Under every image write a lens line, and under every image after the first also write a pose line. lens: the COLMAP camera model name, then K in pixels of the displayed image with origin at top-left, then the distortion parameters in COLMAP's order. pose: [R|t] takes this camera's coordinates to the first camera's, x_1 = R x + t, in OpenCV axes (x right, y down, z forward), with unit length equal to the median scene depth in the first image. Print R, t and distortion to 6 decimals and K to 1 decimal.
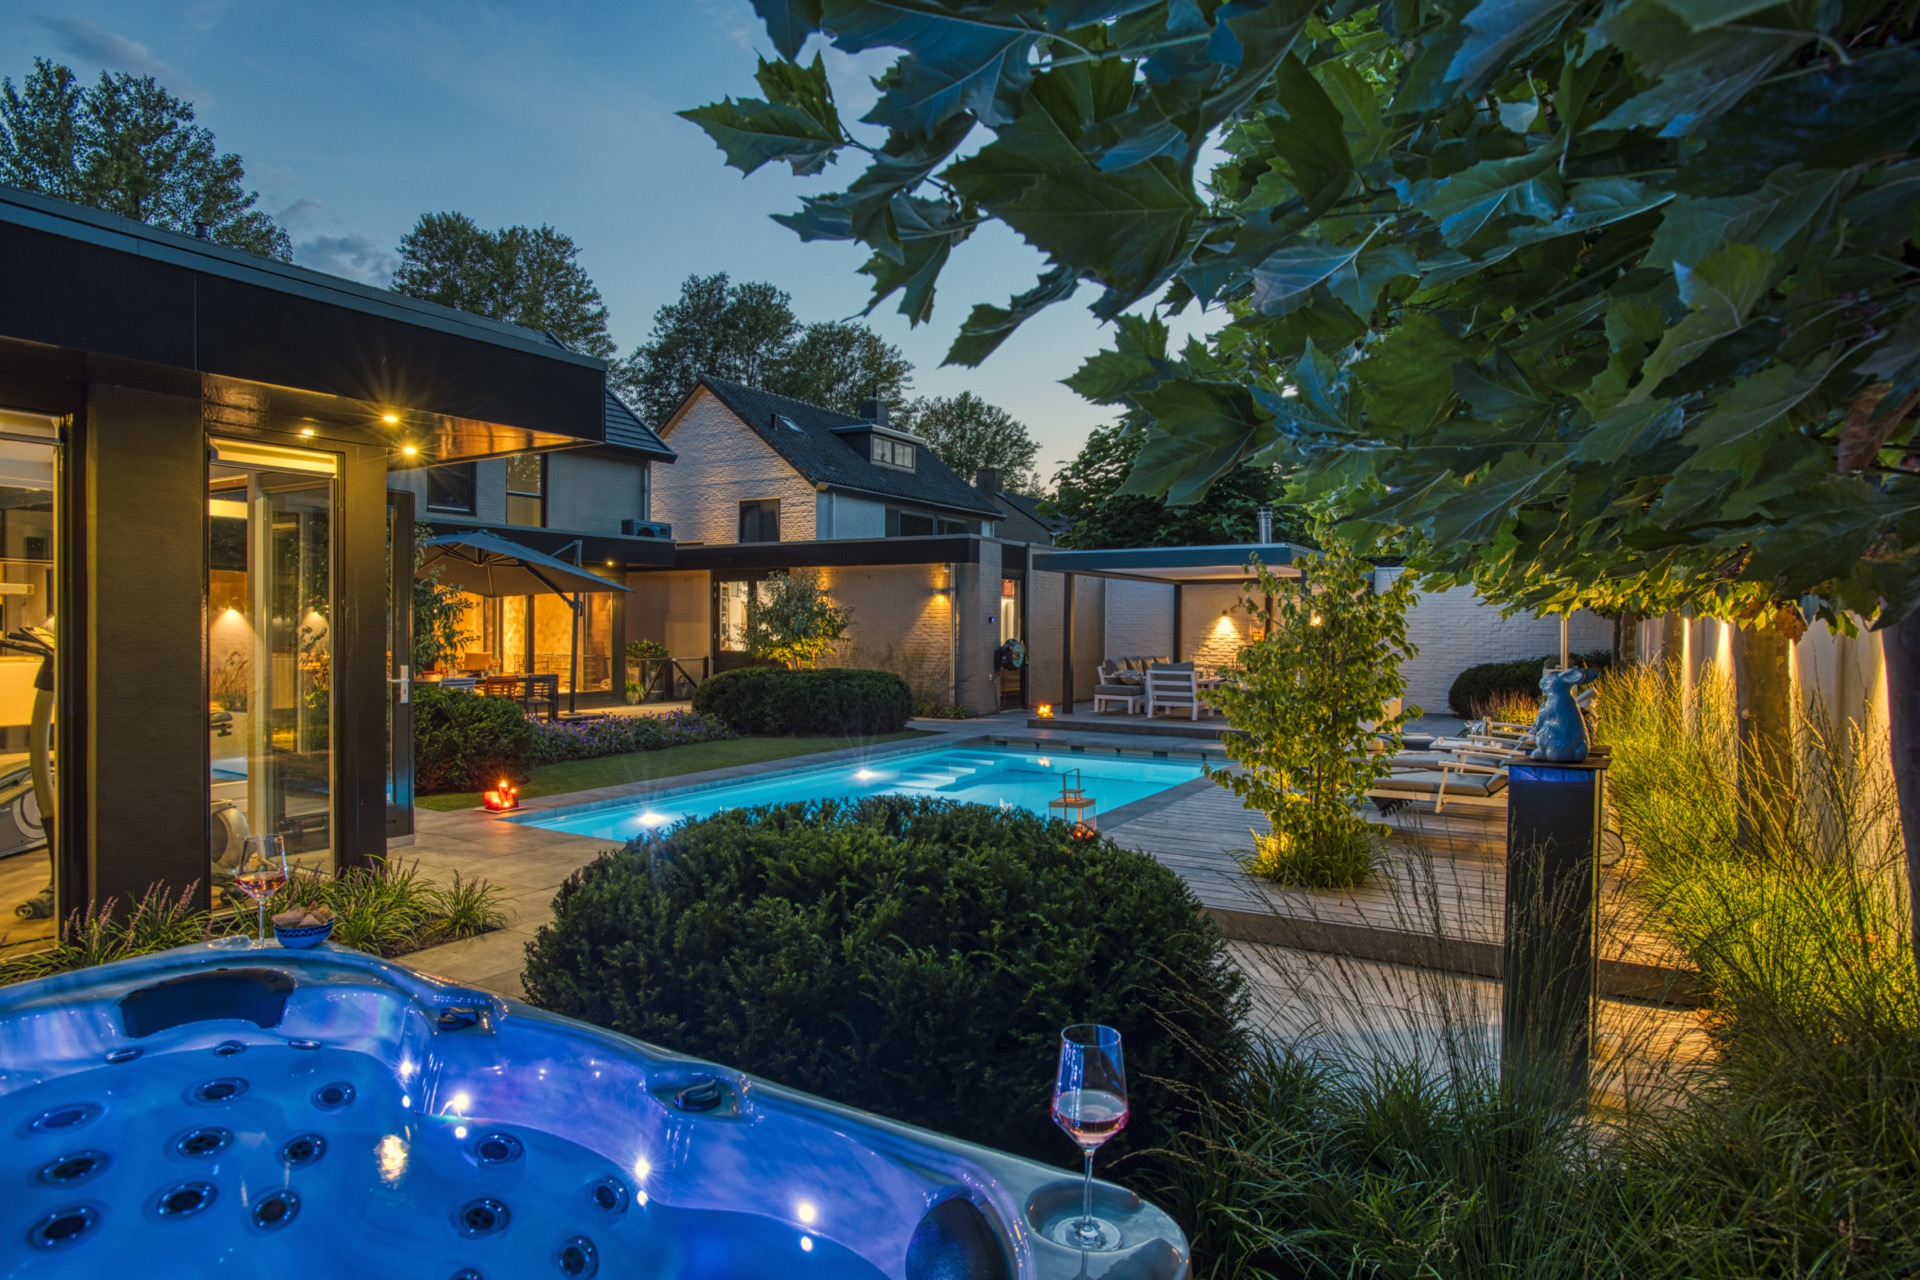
lens RADIAL K [[1034.5, 0, 960.0], [0, 1034.5, 640.0], [0, 0, 1]] dist [-0.051992, 0.031665]
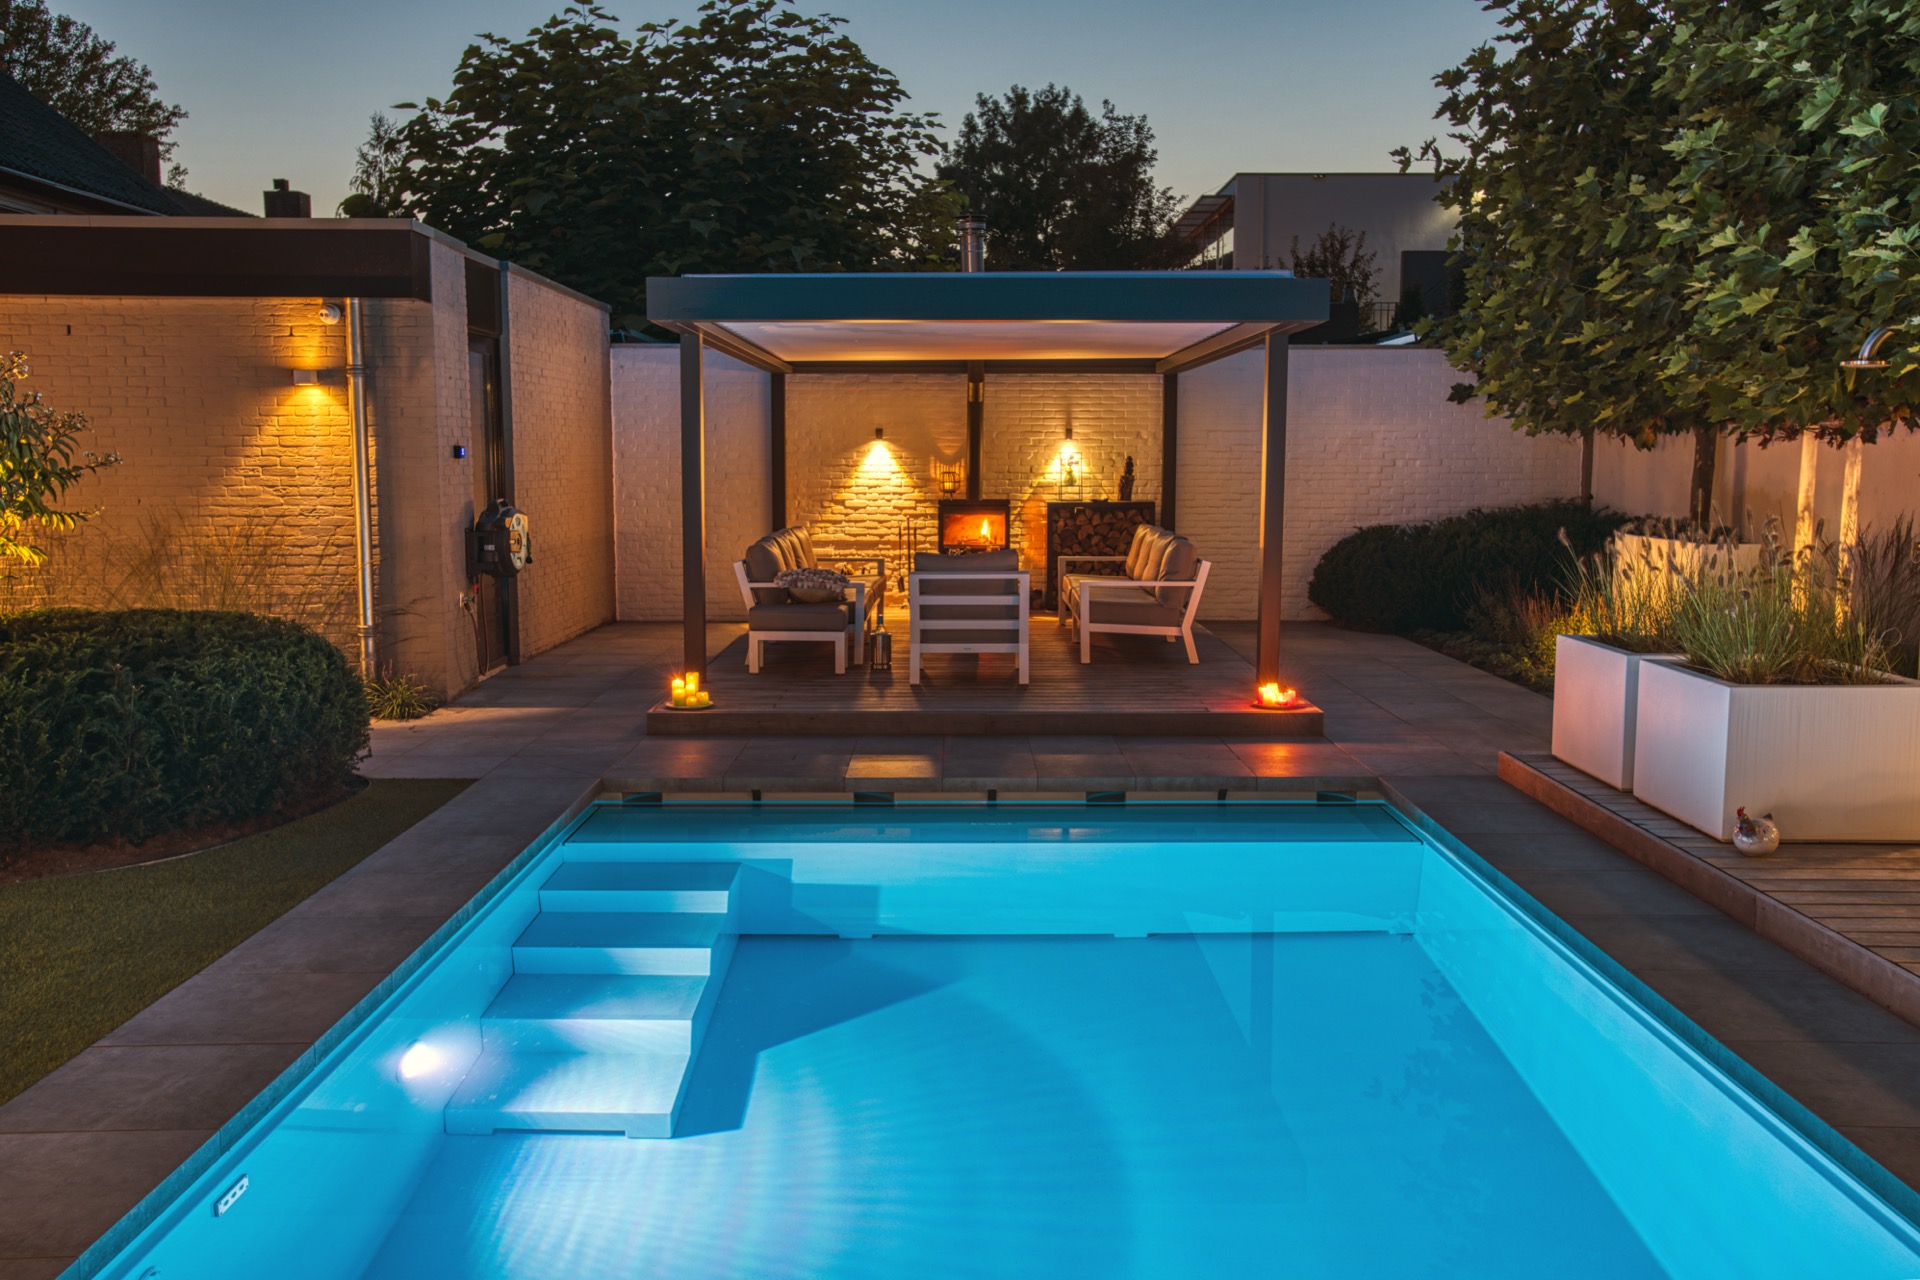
lens RADIAL K [[1601.3, 0, 960.0], [0, 1601.3, 640.0], [0, 0, 1]] dist [-0.003728, 0.085589]
pose [[0.858869, -0.066030, 0.507922, -0.047734], [0.013207, 0.994181, 0.106912, -0.004473], [-0.512026, -0.085115, 0.854743, 0.152069]]
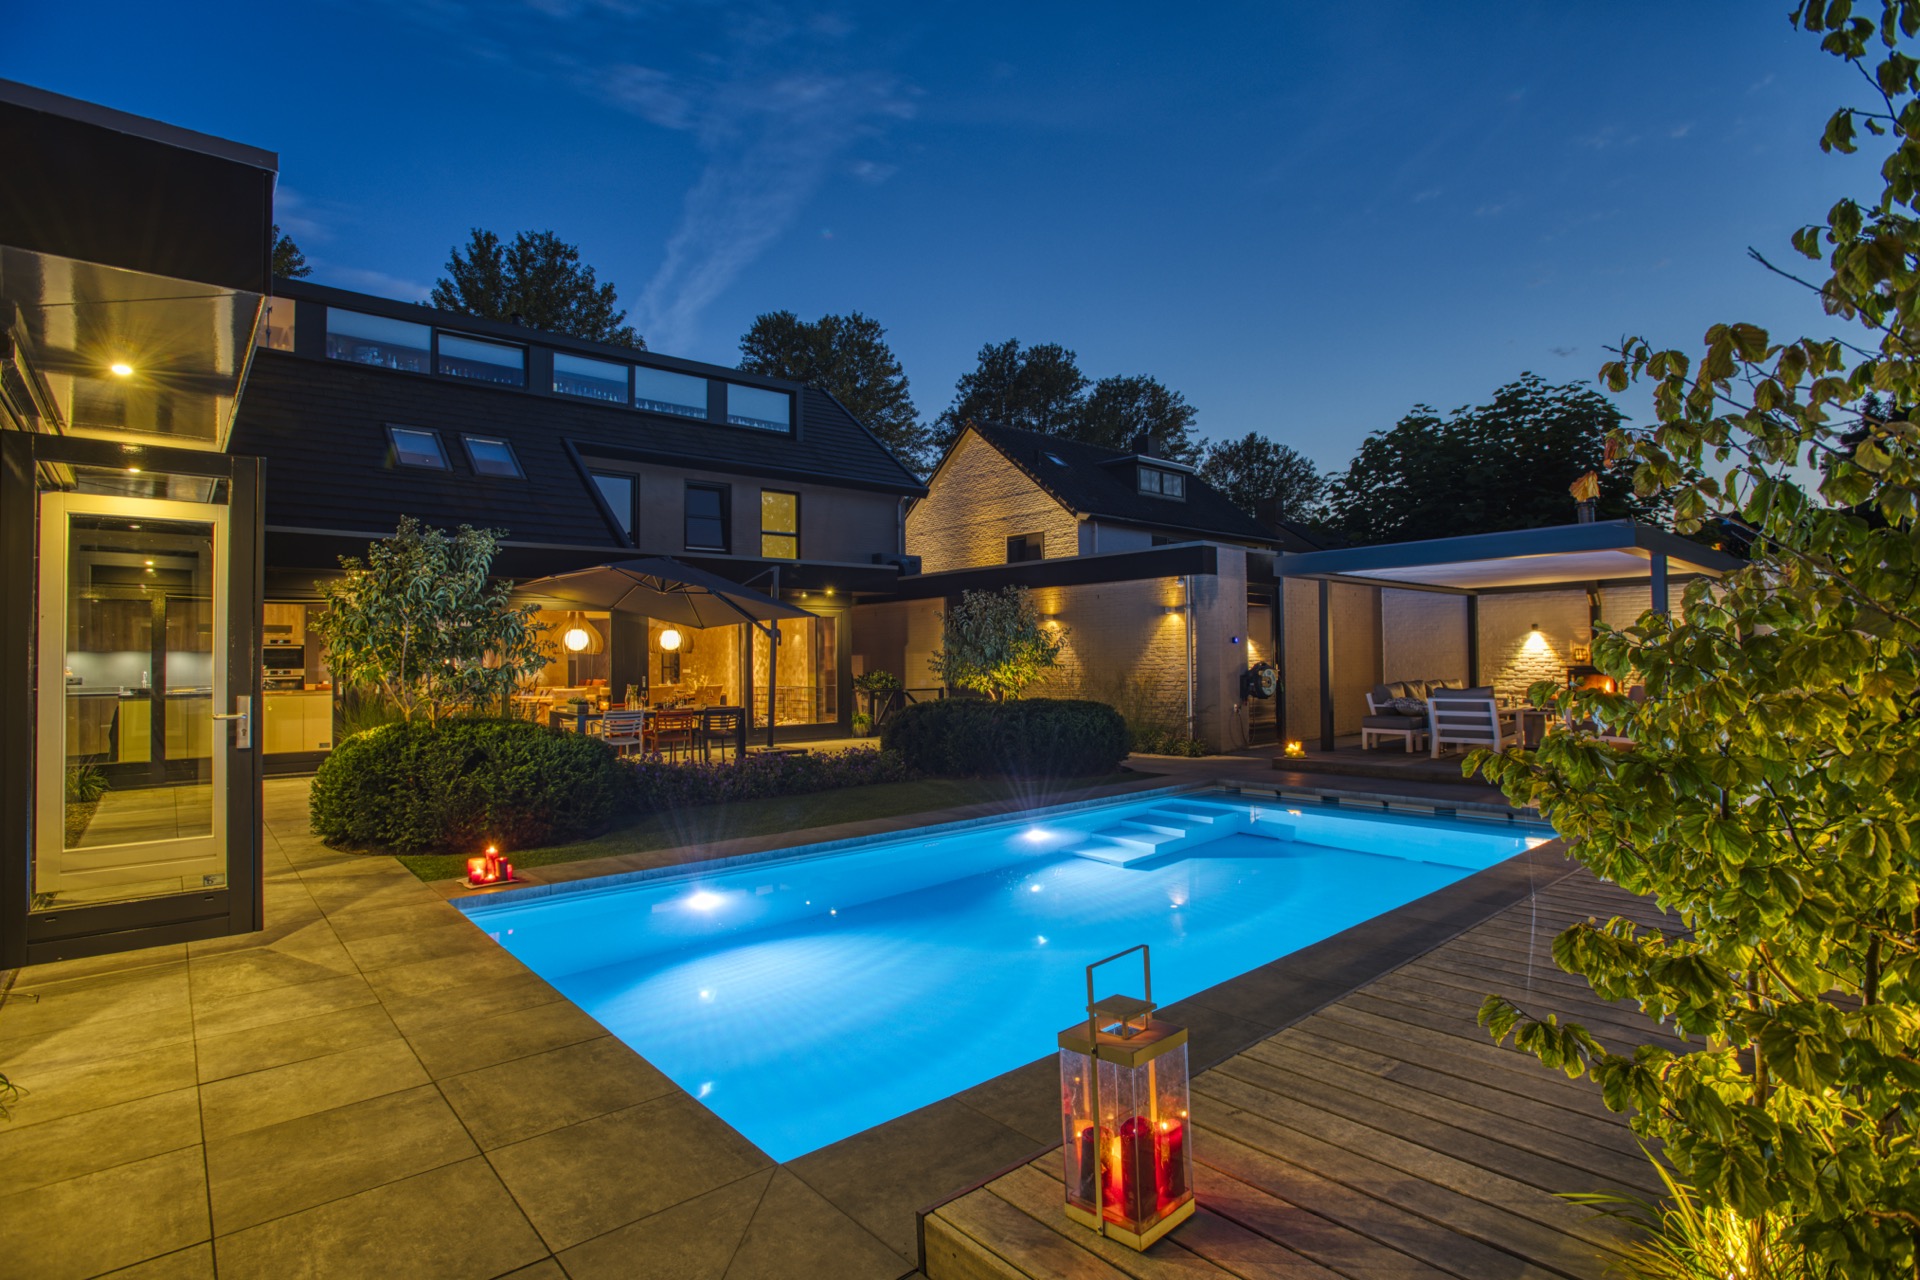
lens RADIAL K [[928.2, 0, 974.7], [0, 928.2, 642.8], [0, 0, 1]] dist [-0.081725, 0.038350]
pose [[0.954692, -0.024540, -0.296583, 0.020325], [0.014660, 0.999262, -0.035491, 0.002640], [0.297235, 0.029535, 0.954347, 0.082846]]
